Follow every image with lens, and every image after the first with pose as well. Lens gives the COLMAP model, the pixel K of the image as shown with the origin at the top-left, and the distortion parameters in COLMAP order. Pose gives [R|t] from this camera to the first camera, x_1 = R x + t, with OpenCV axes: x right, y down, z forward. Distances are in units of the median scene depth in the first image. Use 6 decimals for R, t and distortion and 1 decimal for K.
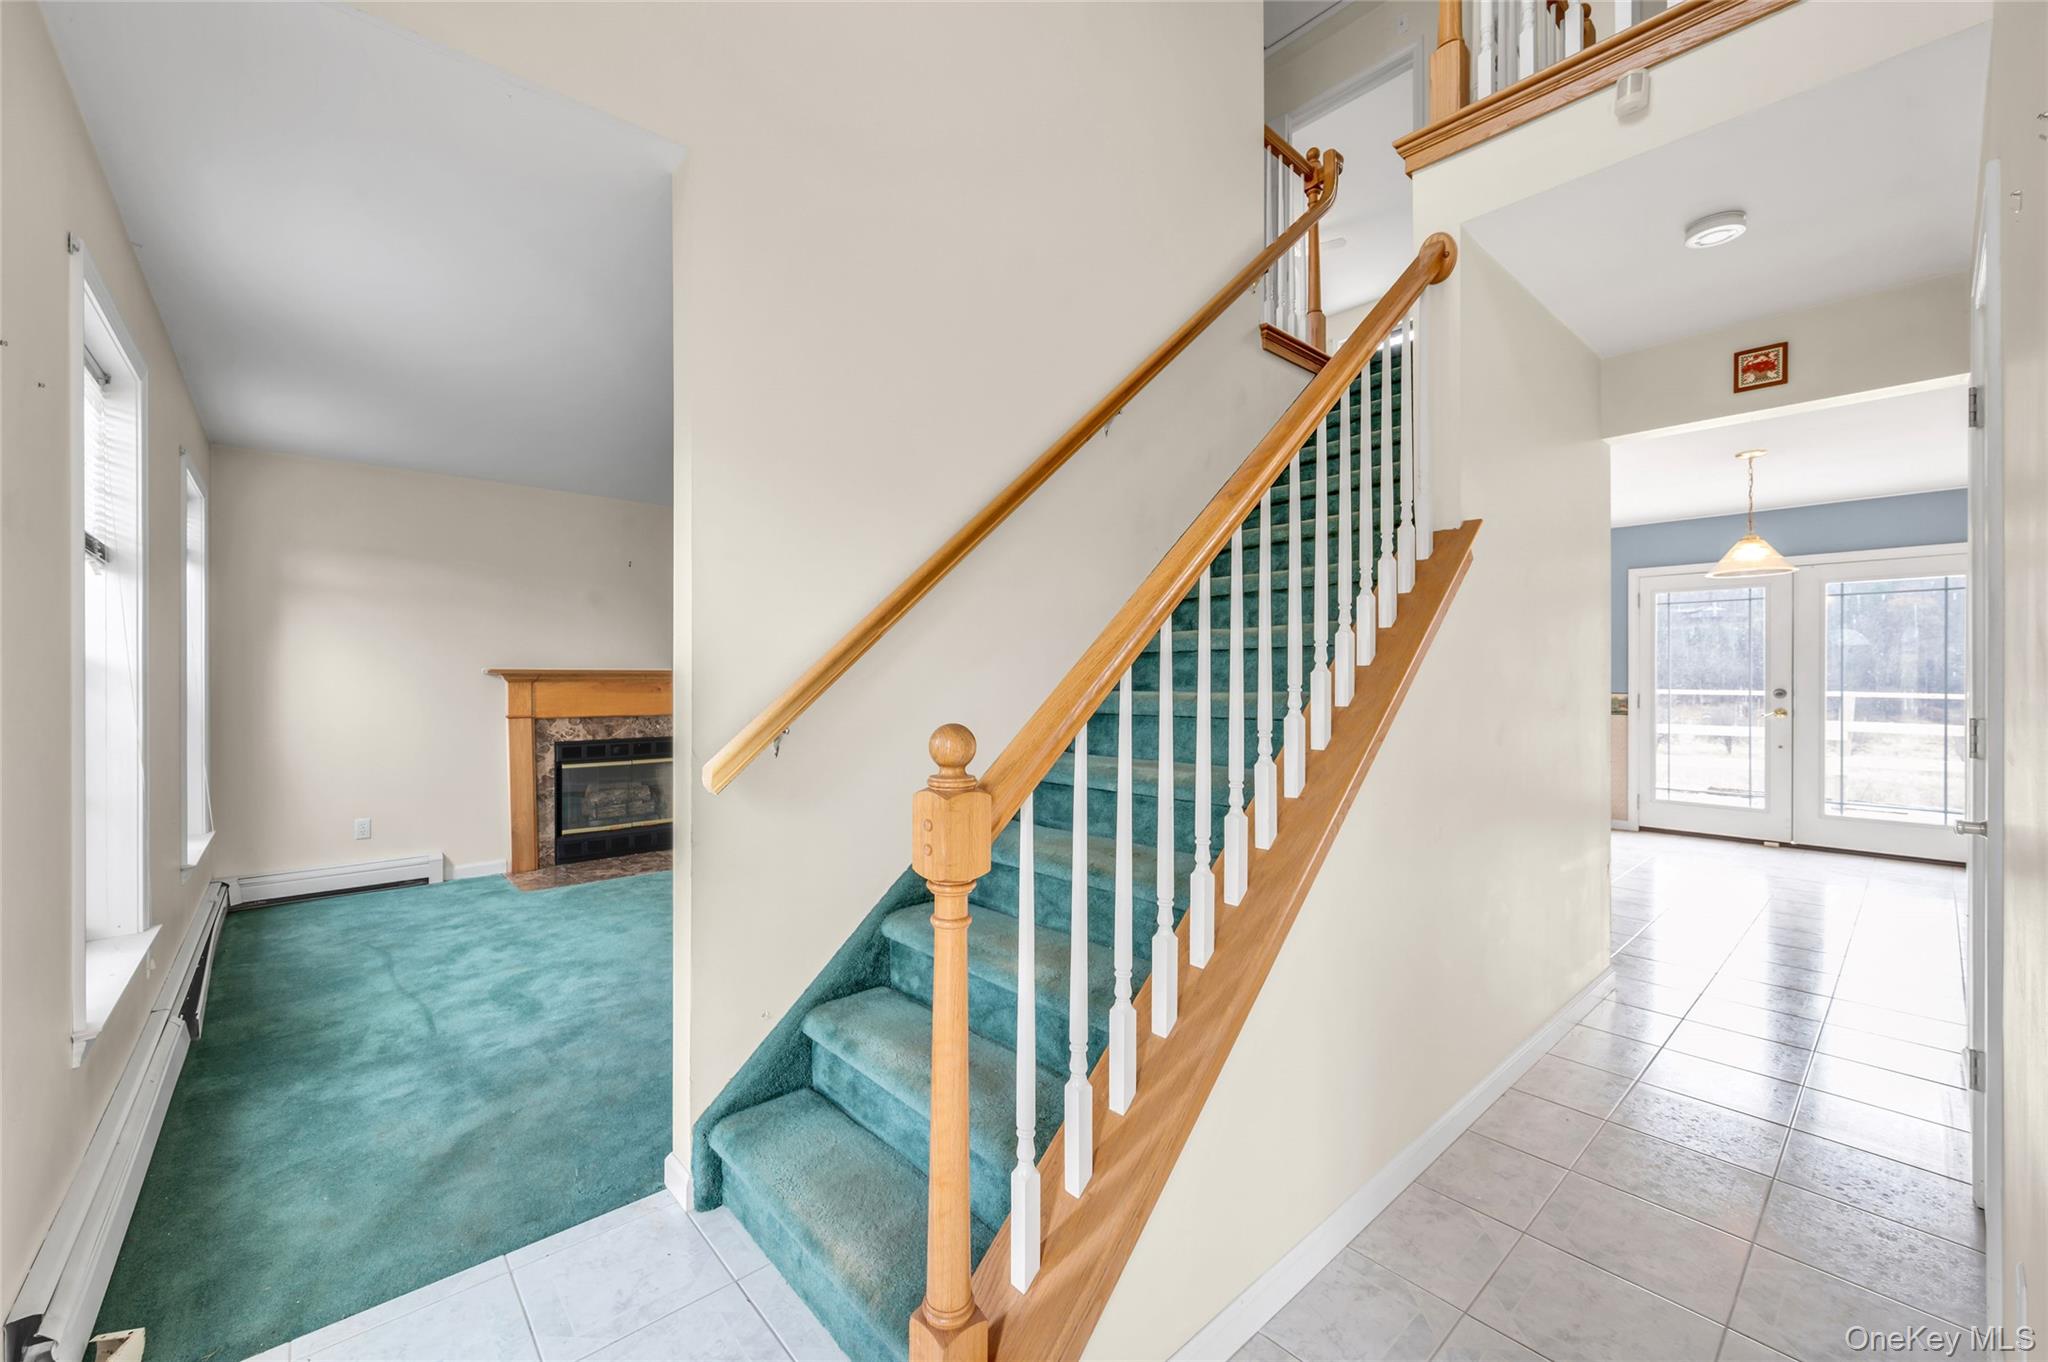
lens RADIAL K [[806.6, 0, 996.1], [0, 806.6, 674.9], [0, 0, 1]] dist [-0.000251, -0.000740]
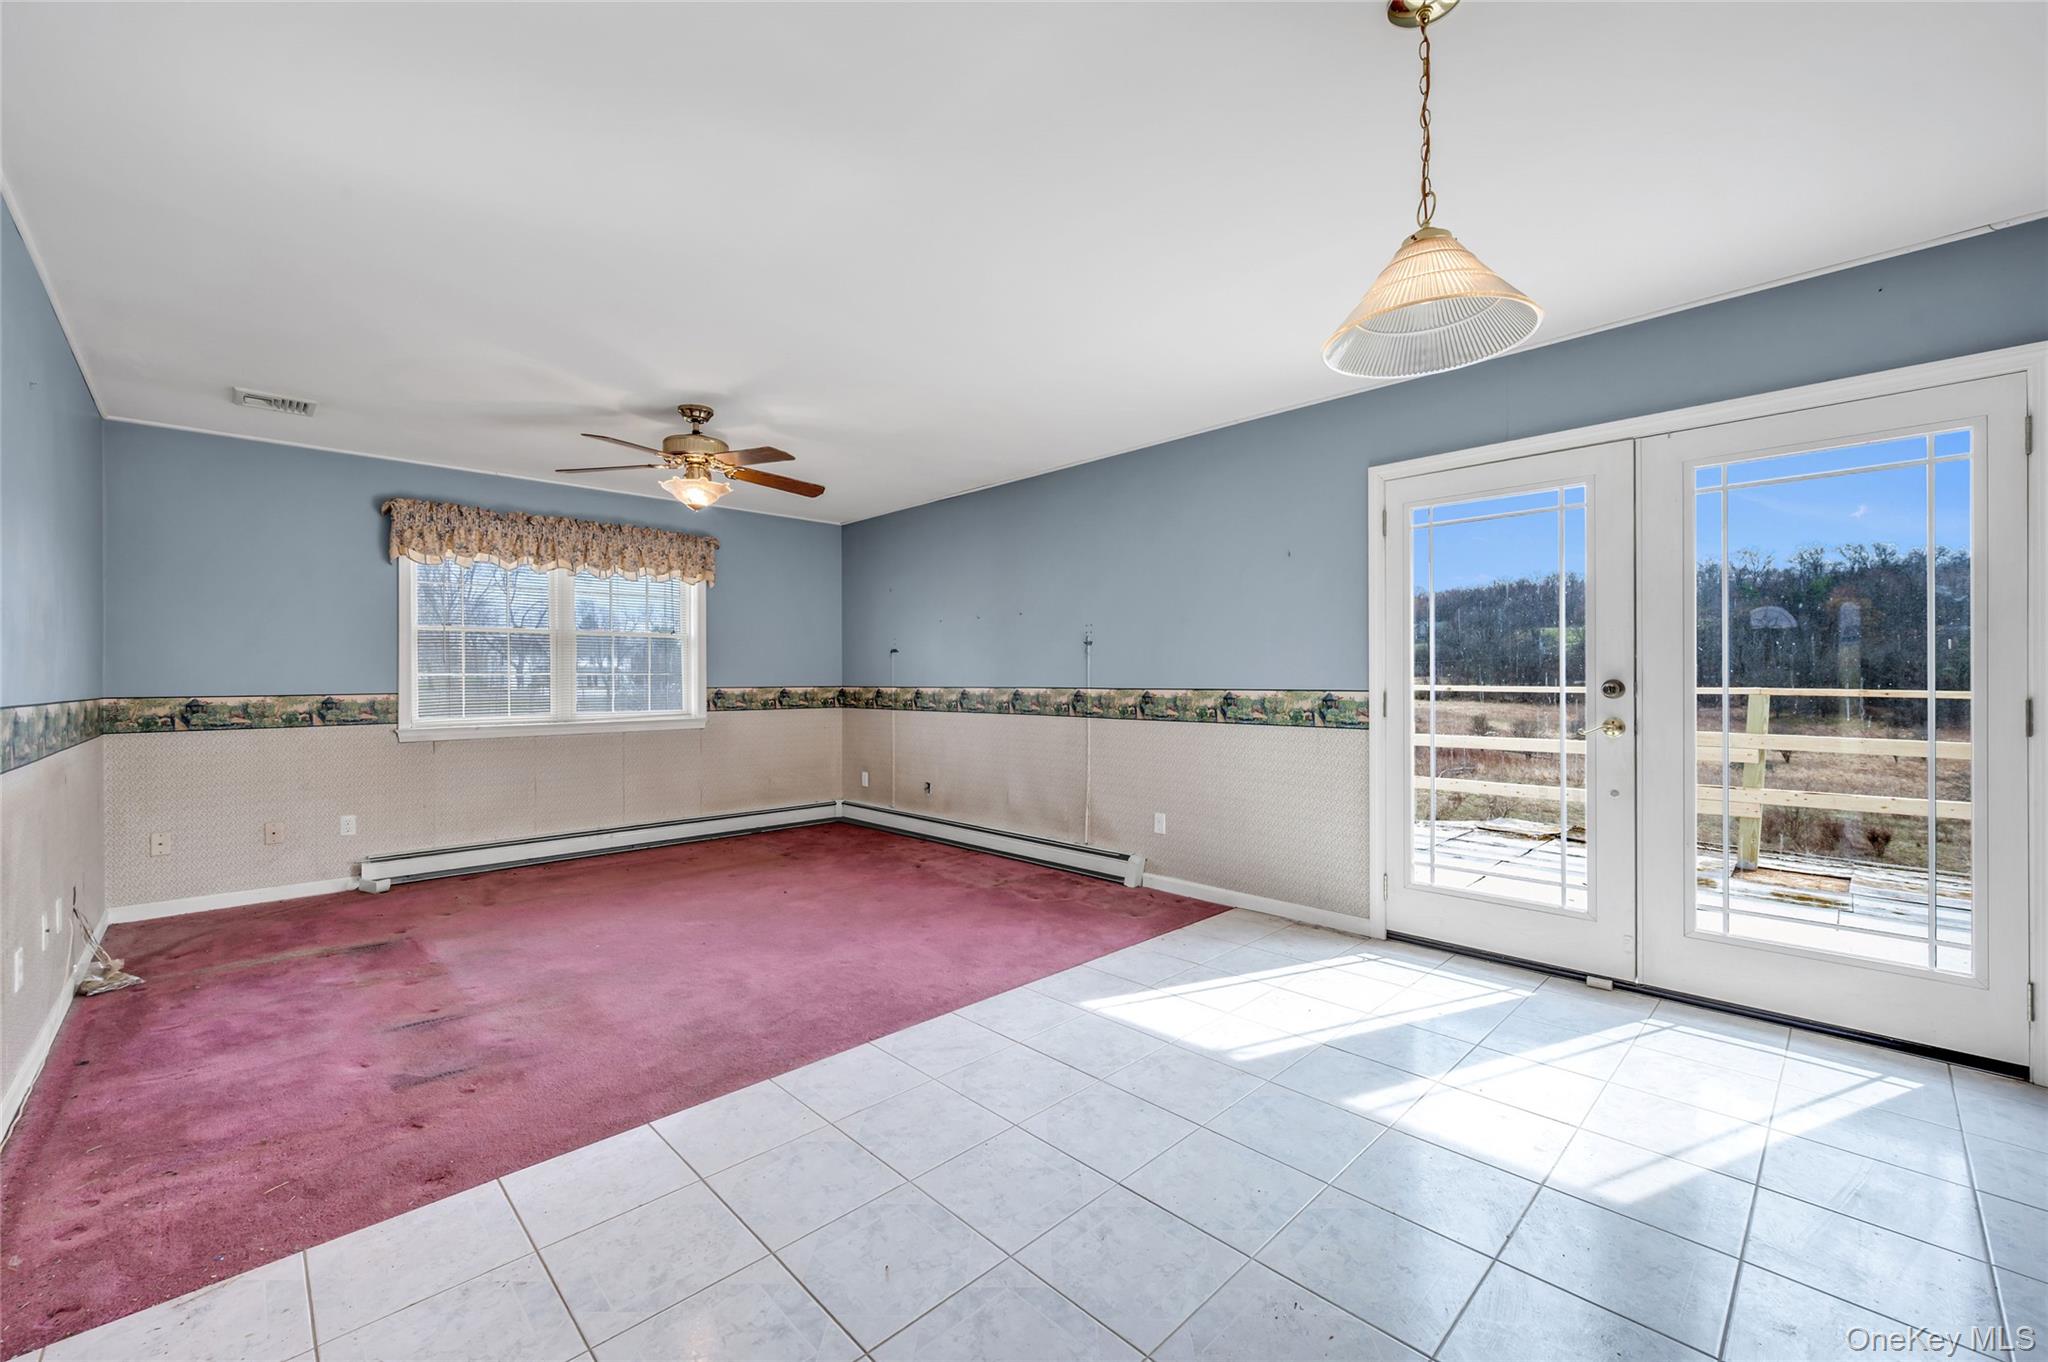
lens RADIAL K [[806.6, 0, 1002.5], [0, 806.6, 676.9], [0, 0, 1]] dist [-0.000251, -0.000740]
pose [[0.998993, 0.001831, 0.044839, 2.482262], [-0.001512, 0.999973, -0.007128, 0.087706], [-0.044851, 0.007053, 0.998969, 2.232595]]
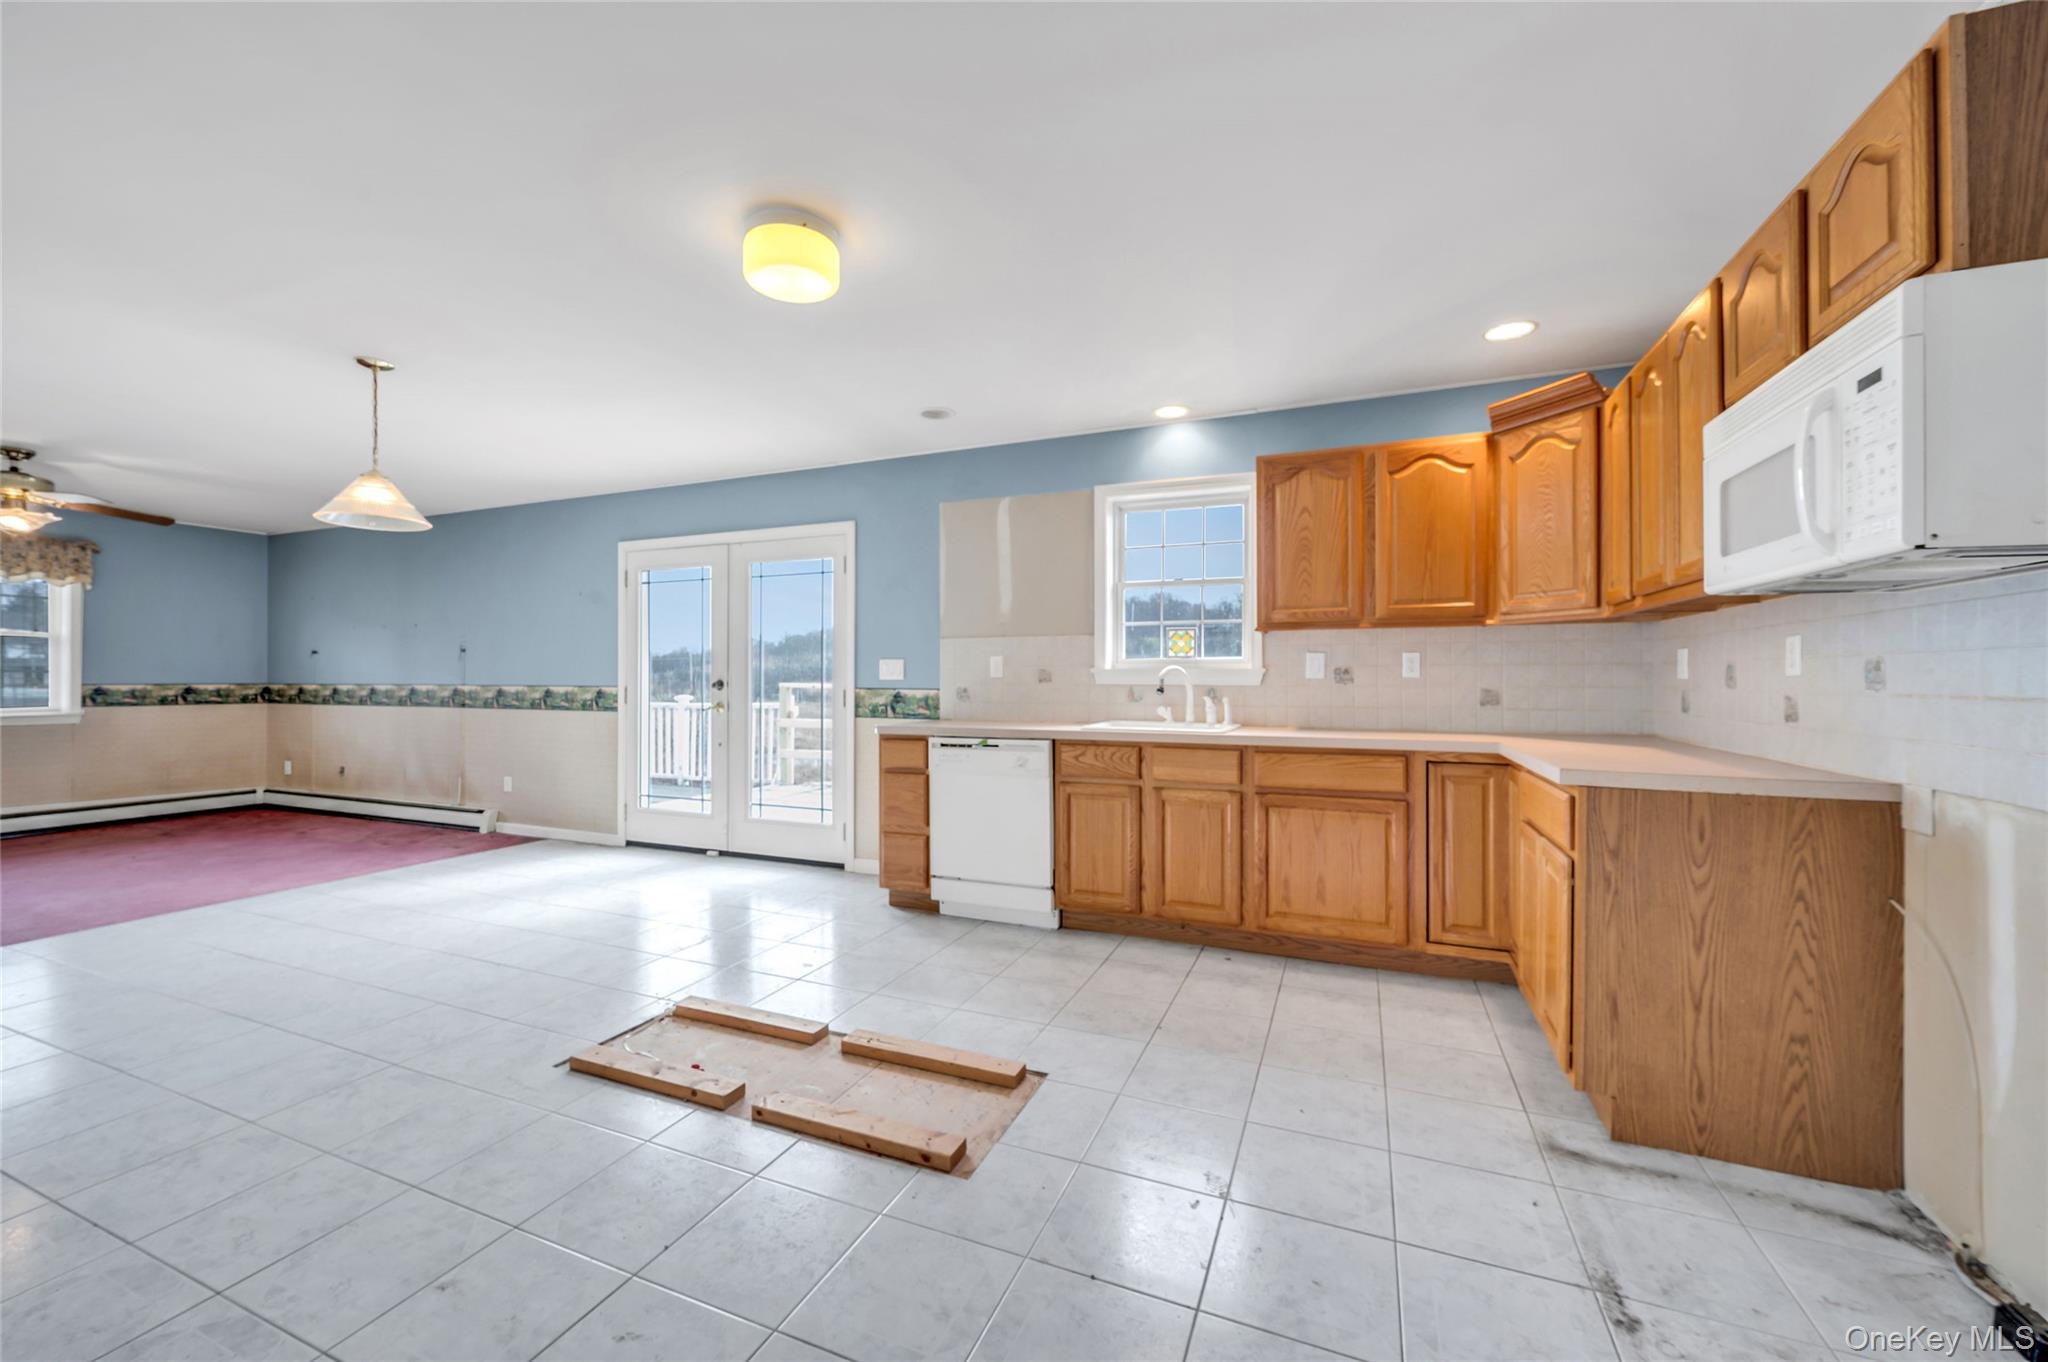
lens RADIAL K [[806.6, 0, 1014.7], [0, 806.6, 677.3], [0, 0, 1]] dist [-0.000251, -0.000740]
pose [[0.900157, 0.005456, 0.435531, 3.871590], [-0.003709, 0.999981, -0.004861, 0.077739], [-0.435550, 0.002761, 0.900161, 0.215708]]
